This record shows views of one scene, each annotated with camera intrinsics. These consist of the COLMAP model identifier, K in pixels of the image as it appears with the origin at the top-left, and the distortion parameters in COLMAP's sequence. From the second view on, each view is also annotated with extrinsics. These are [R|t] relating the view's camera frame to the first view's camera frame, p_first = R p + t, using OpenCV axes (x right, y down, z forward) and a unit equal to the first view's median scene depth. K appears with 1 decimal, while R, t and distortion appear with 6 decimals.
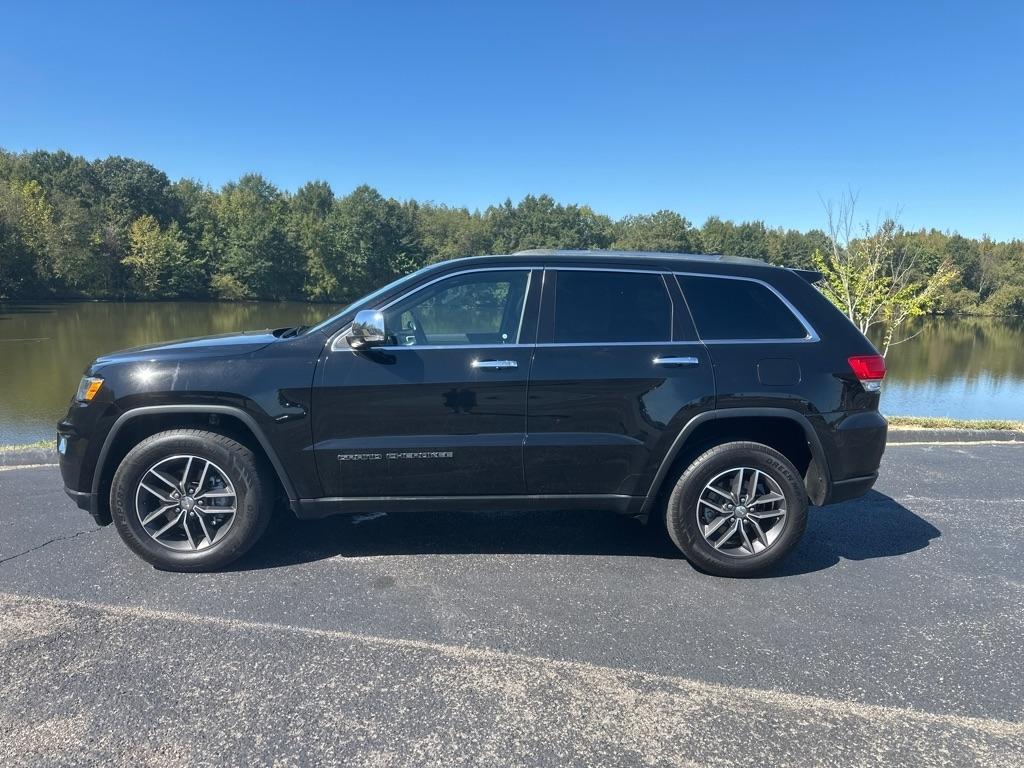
lens RADIAL K [[709.1, 0, 515.2], [0, 709.1, 404.9], [0, 0, 1]] dist [0.077449, -0.096921]
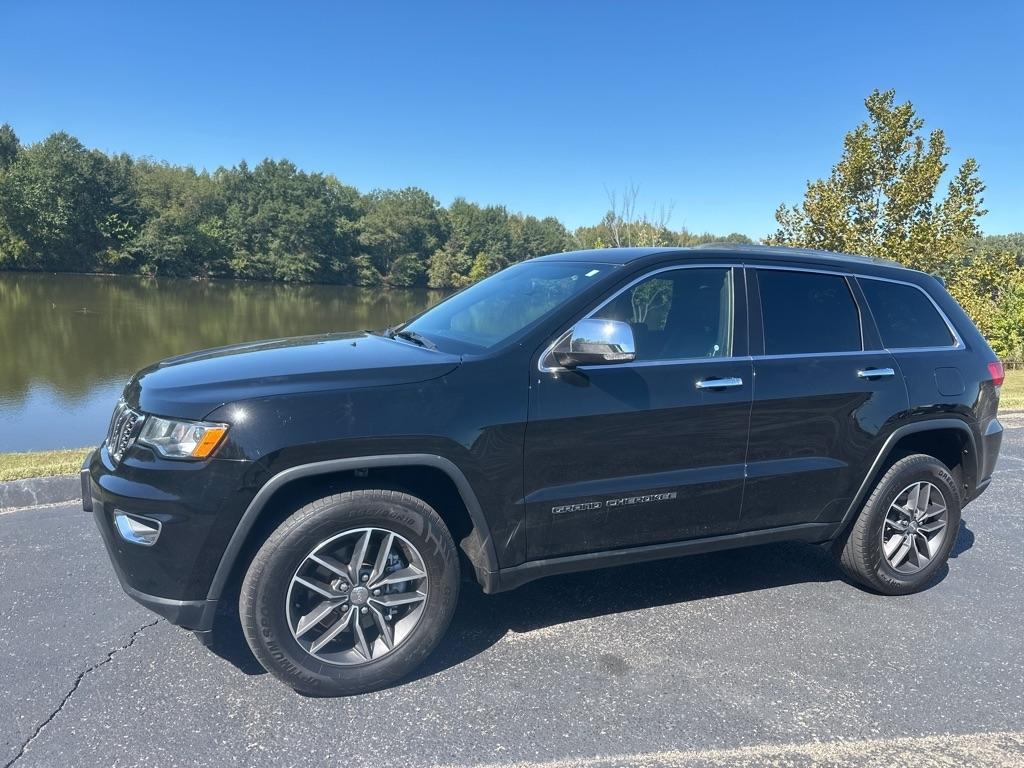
lens RADIAL K [[713.6, 0, 524.8], [0, 713.6, 409.2], [0, 0, 1]] dist [0.046070, -0.056512]
pose [[0.935301, -0.039151, 0.351680, -0.346635], [0.026242, 0.998798, 0.041400, -0.043016], [-0.352878, -0.029493, 0.935205, 0.193150]]
